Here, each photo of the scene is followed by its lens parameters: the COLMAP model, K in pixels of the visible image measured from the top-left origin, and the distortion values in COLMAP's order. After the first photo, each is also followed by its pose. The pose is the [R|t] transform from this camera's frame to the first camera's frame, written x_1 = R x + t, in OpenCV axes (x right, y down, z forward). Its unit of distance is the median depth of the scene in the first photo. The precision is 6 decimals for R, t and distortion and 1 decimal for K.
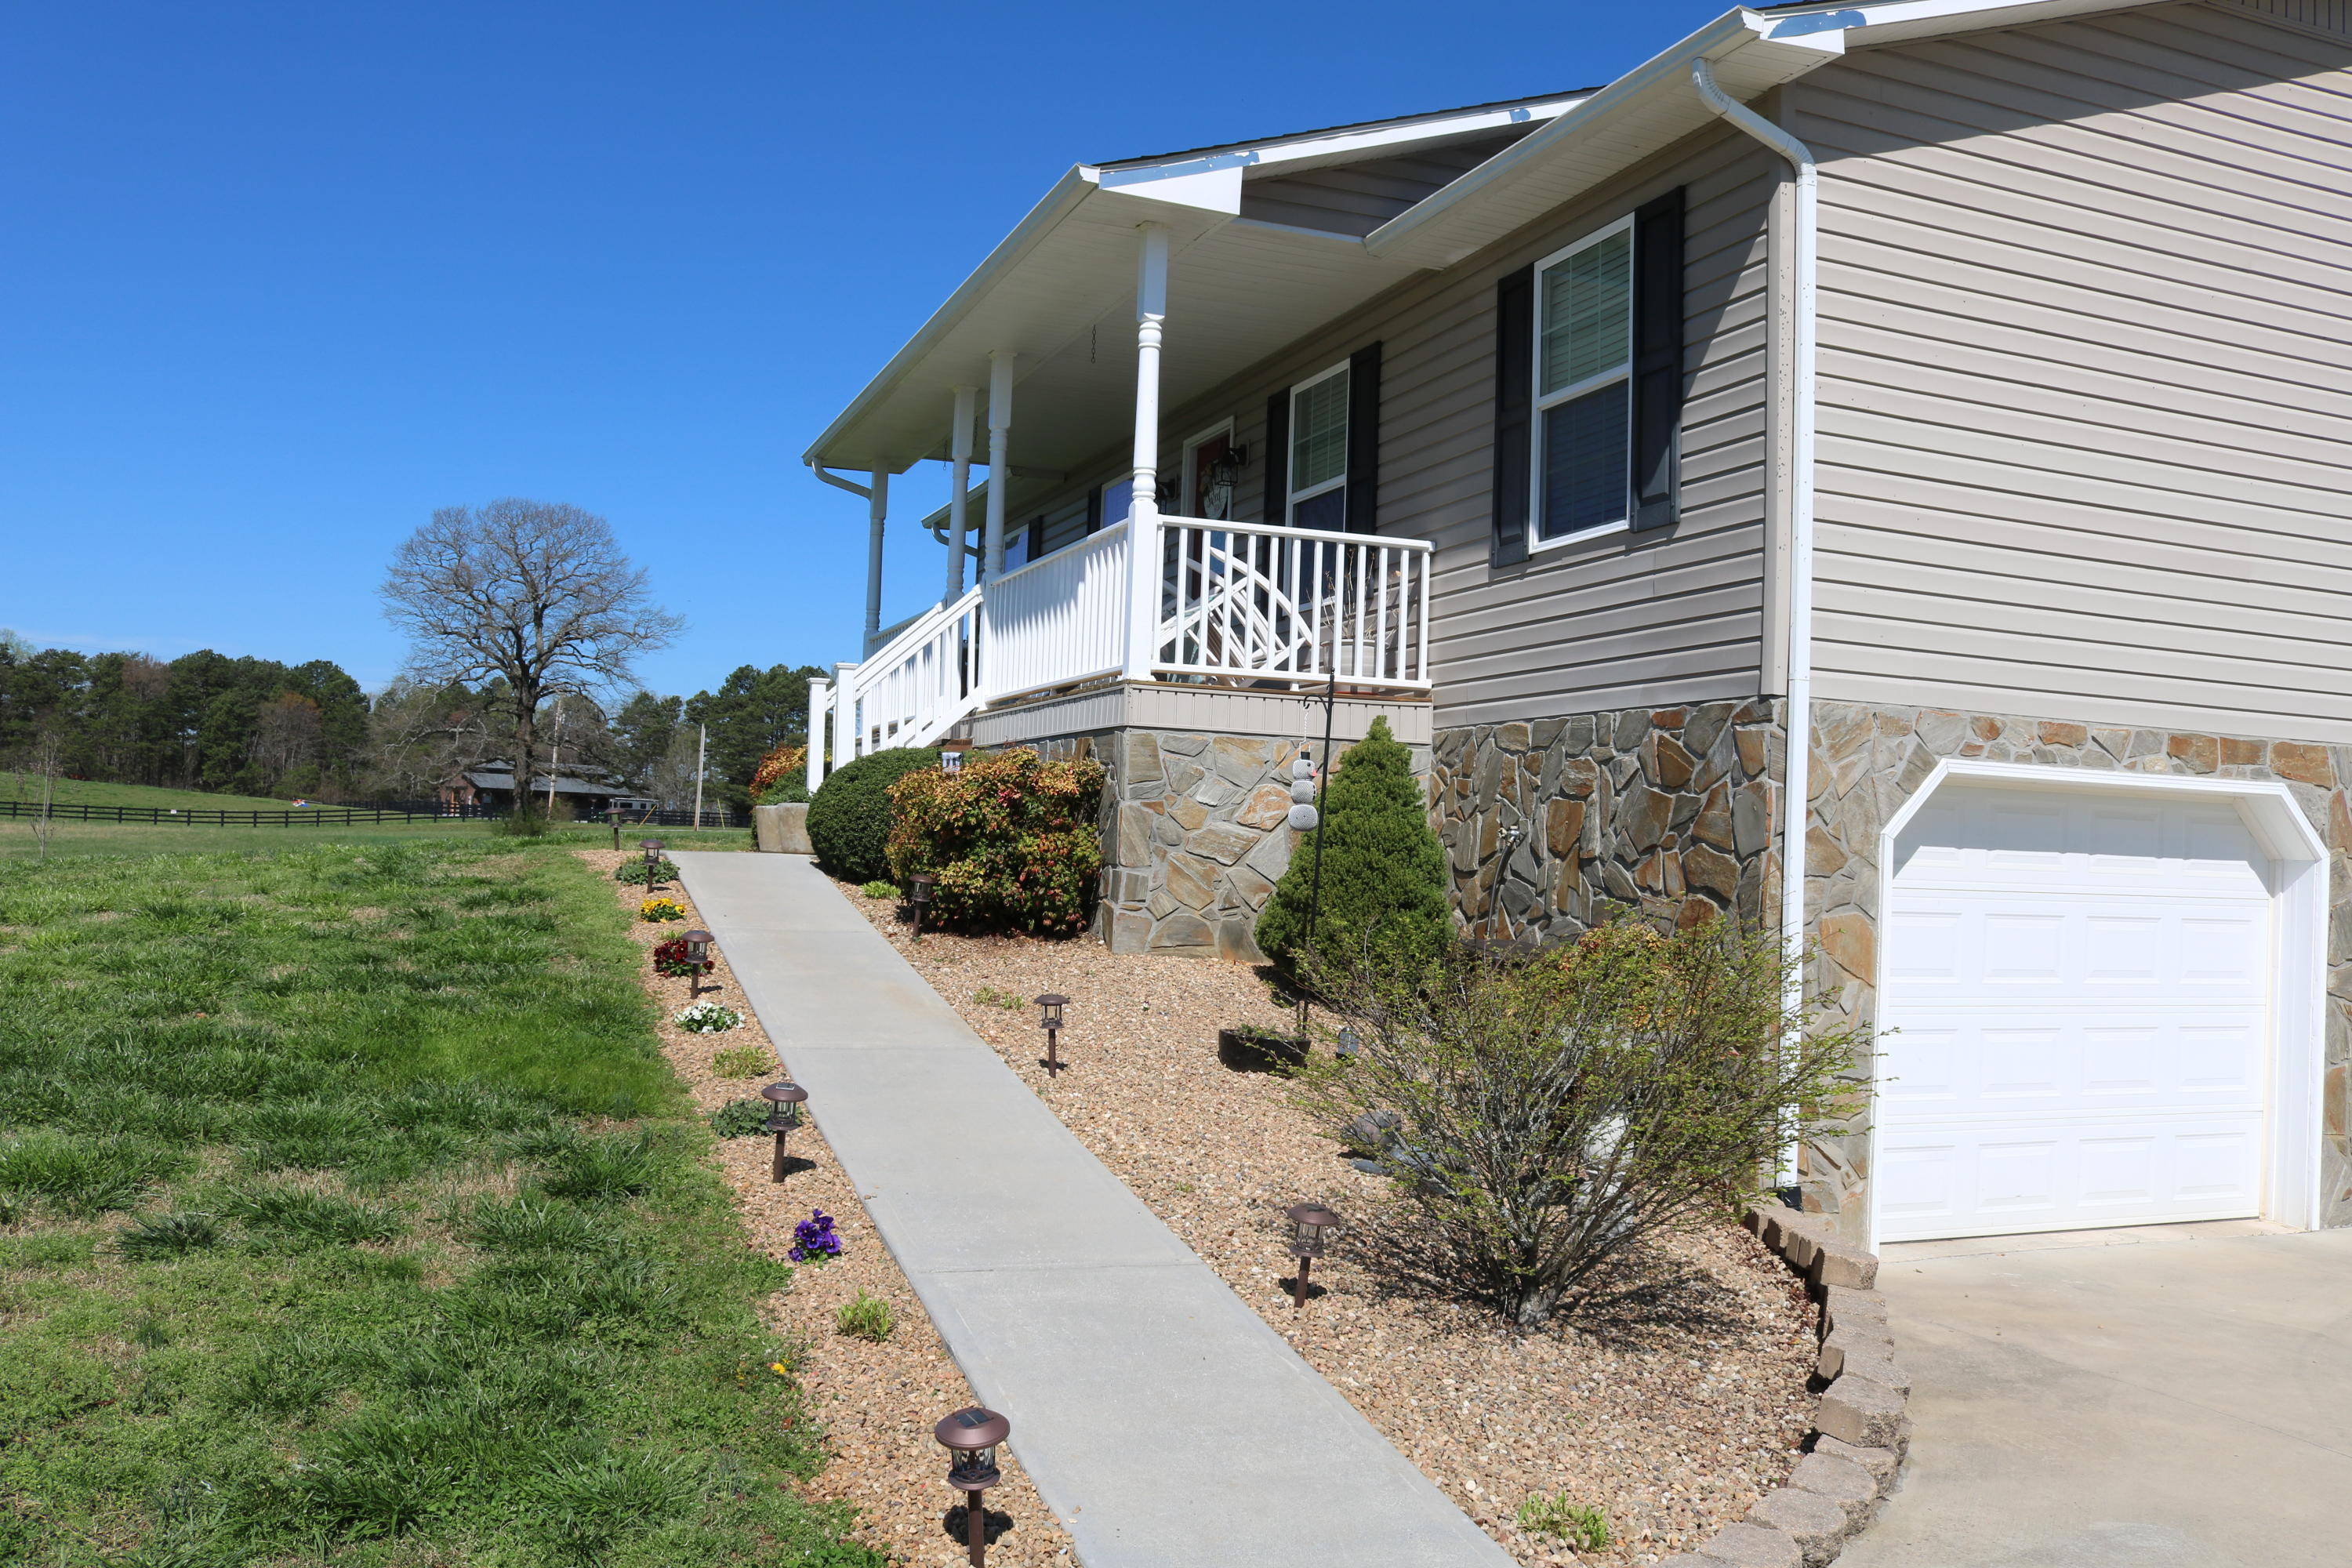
lens RADIAL K [[1934.4, 0, 1176.0], [0, 1934.4, 784.0], [0, 0, 1]] dist [-0.165668, 0.132188]
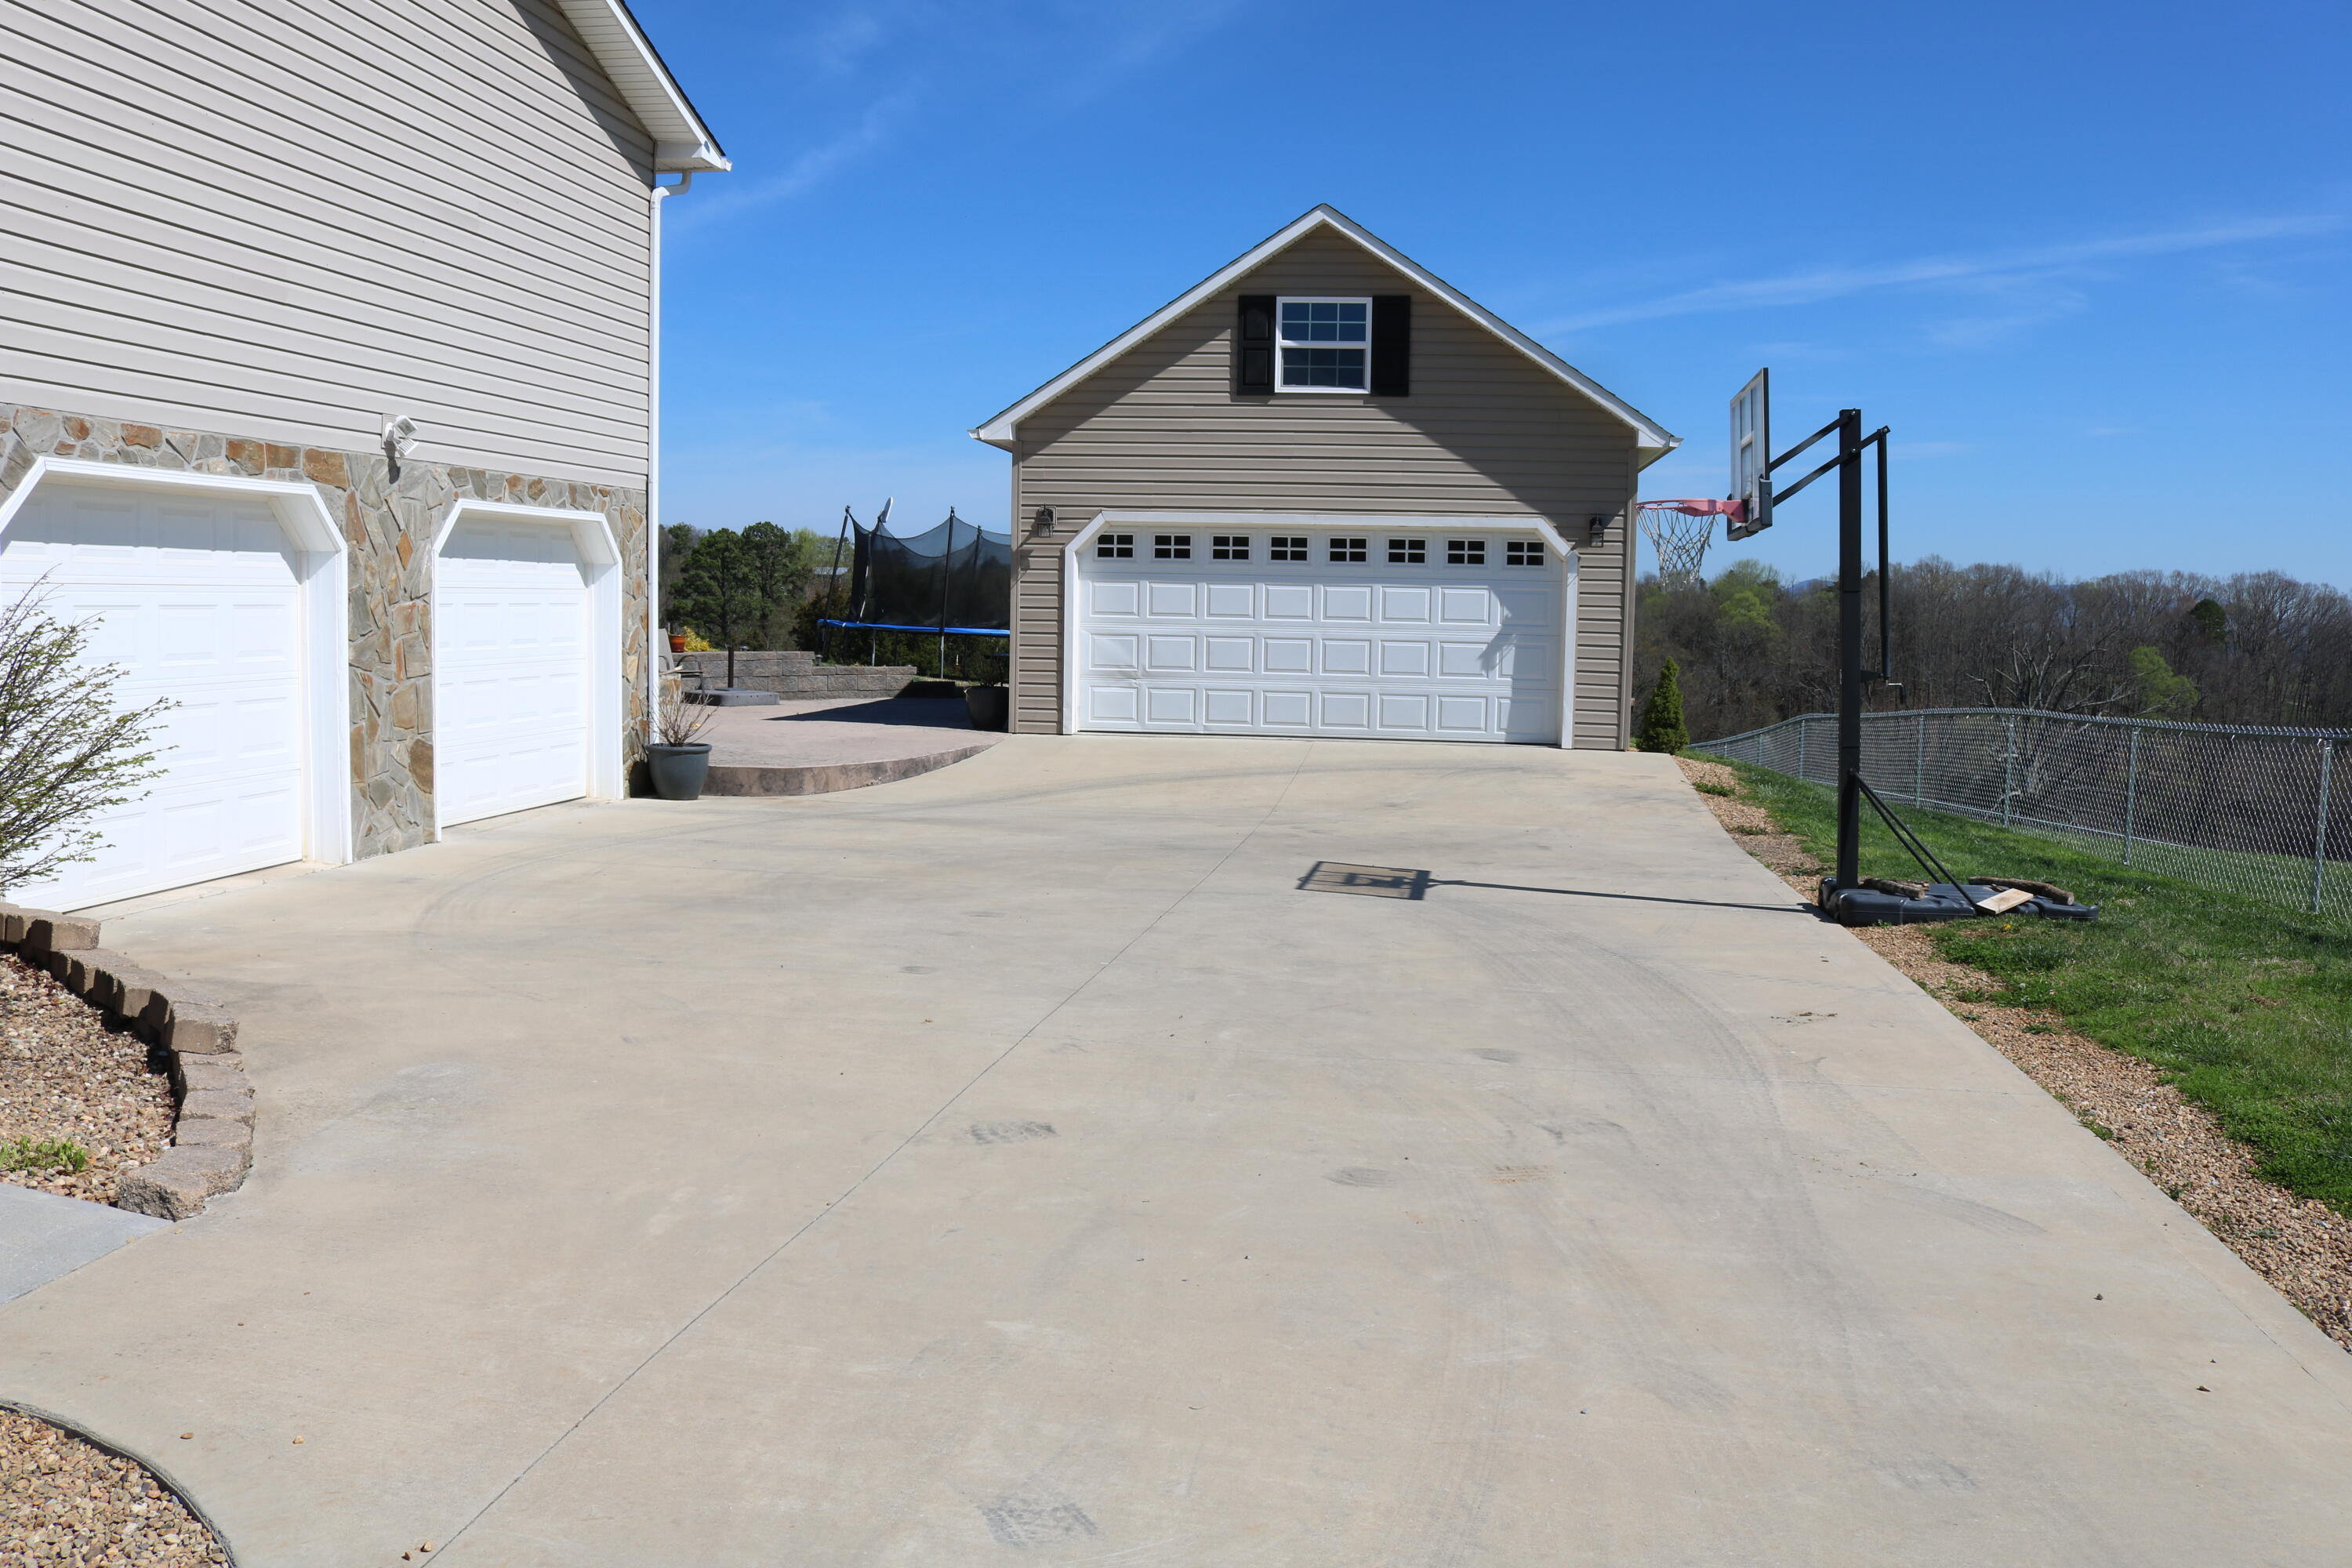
lens RADIAL K [[1934.4, 0, 1176.0], [0, 1934.4, 784.0], [0, 0, 1]] dist [-0.165668, 0.132188]
pose [[0.487160, -0.107159, 0.866713, -0.168605], [-0.040752, 0.988573, 0.145131, -0.007270], [-0.872361, -0.106023, 0.477226, -0.042779]]
